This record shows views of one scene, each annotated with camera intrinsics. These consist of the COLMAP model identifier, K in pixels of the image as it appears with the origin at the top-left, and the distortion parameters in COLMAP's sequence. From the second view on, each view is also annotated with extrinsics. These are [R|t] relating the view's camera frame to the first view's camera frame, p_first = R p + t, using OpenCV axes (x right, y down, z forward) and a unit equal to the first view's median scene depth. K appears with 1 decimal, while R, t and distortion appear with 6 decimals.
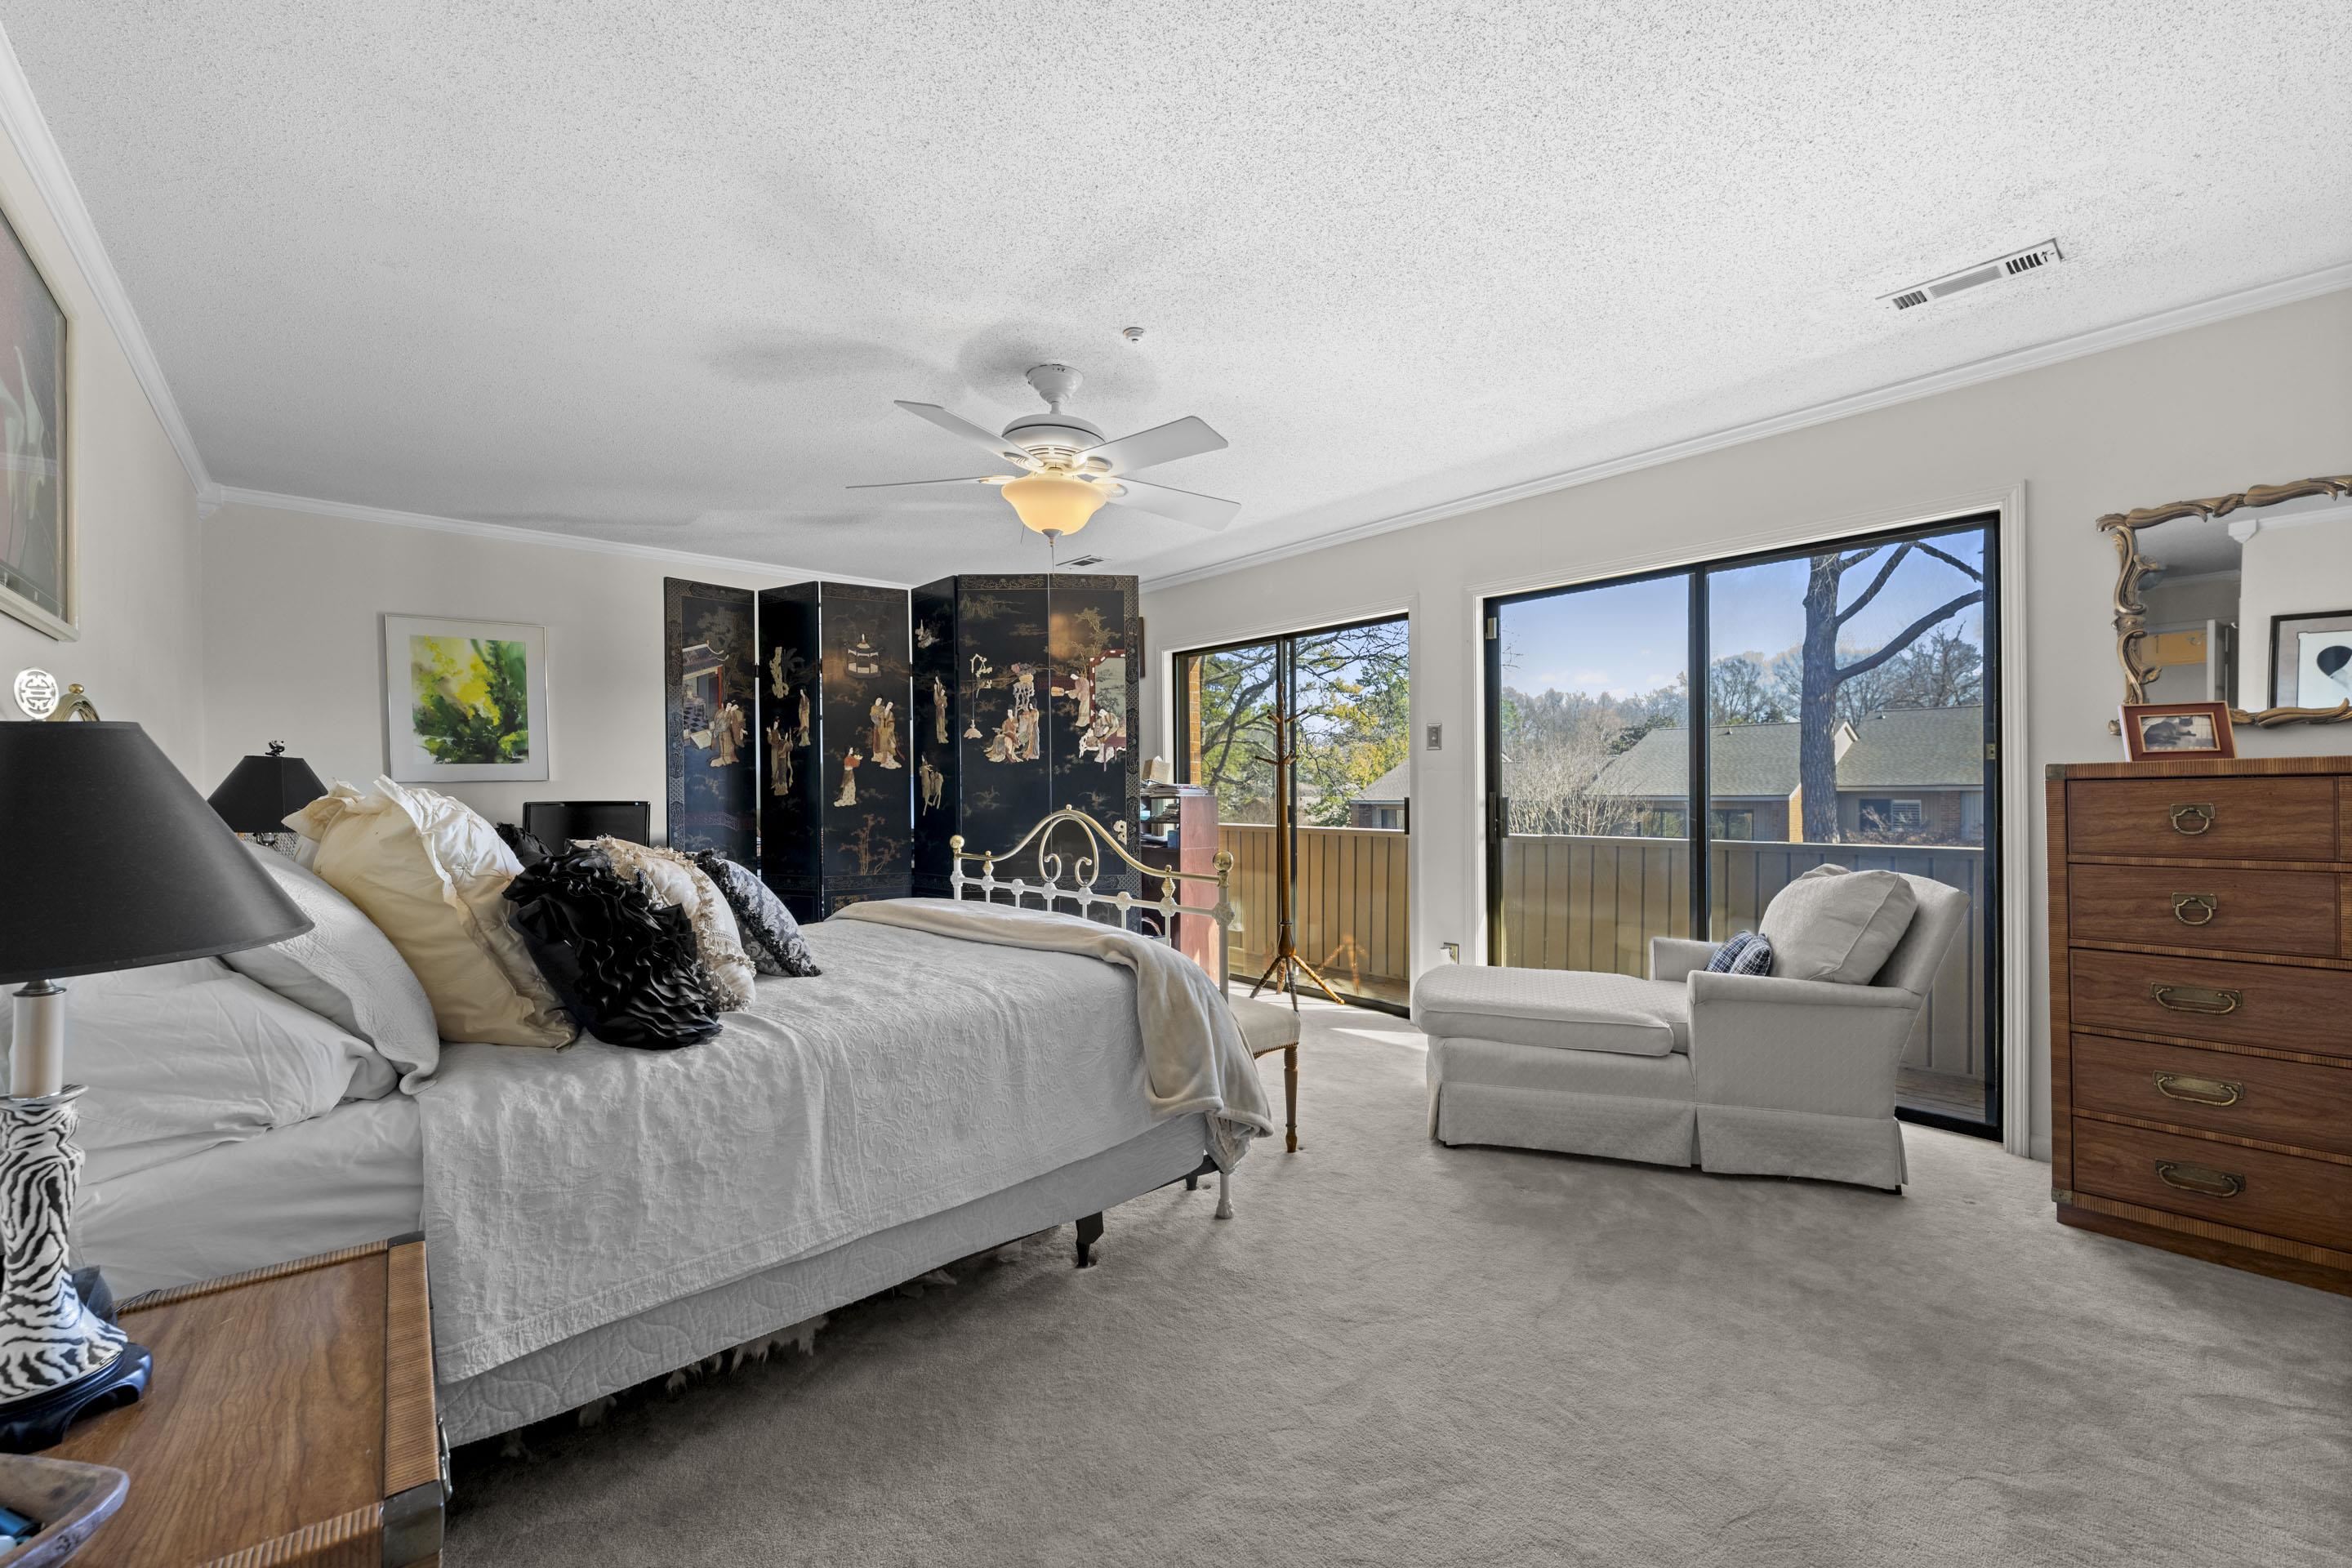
lens RADIAL K [[938.9, 0, 1179.8], [0, 938.9, 793.2], [0, 0, 1]] dist [-0.000352, -0.000439]
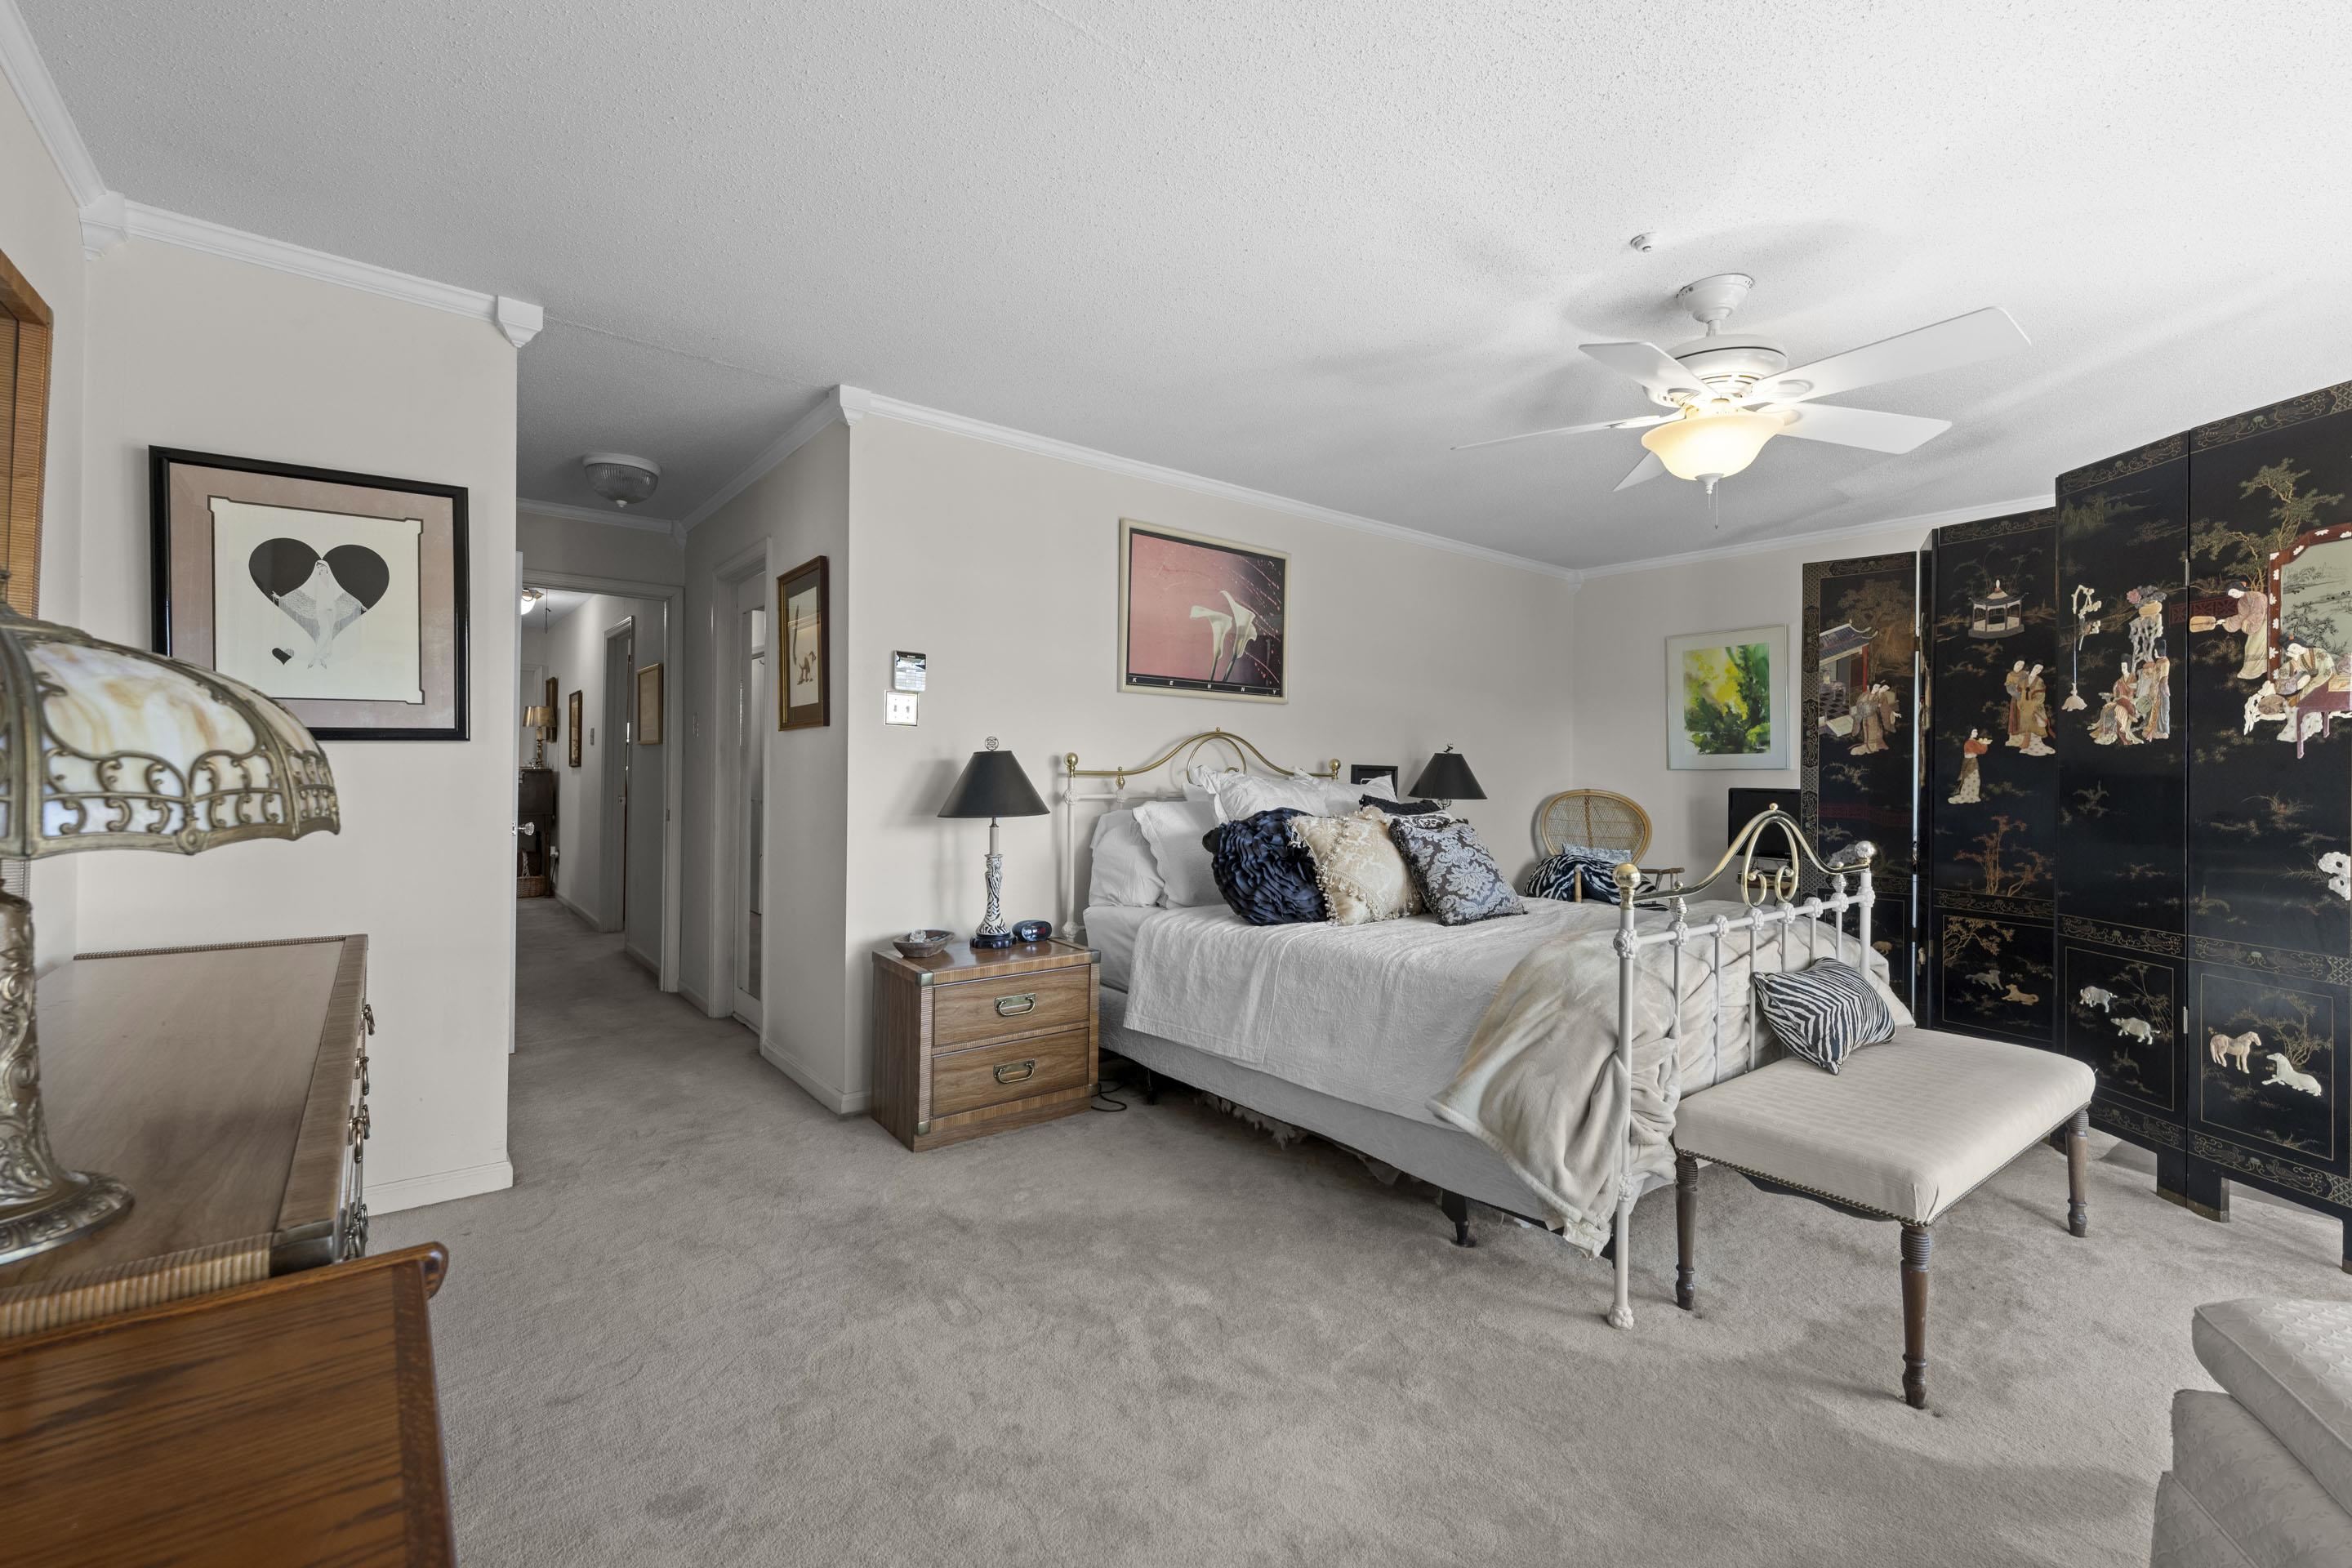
lens RADIAL K [[1005.8, 0, 1179.1], [0, 1005.8, 766.3], [0, 0, 1]] dist [-0.000208, -0.000050]
pose [[-0.047455, 0.003770, -0.998866, 0.528037], [-0.018059, 0.999826, 0.004631, -0.009696], [0.998710, 0.018258, -0.047379, 0.385272]]
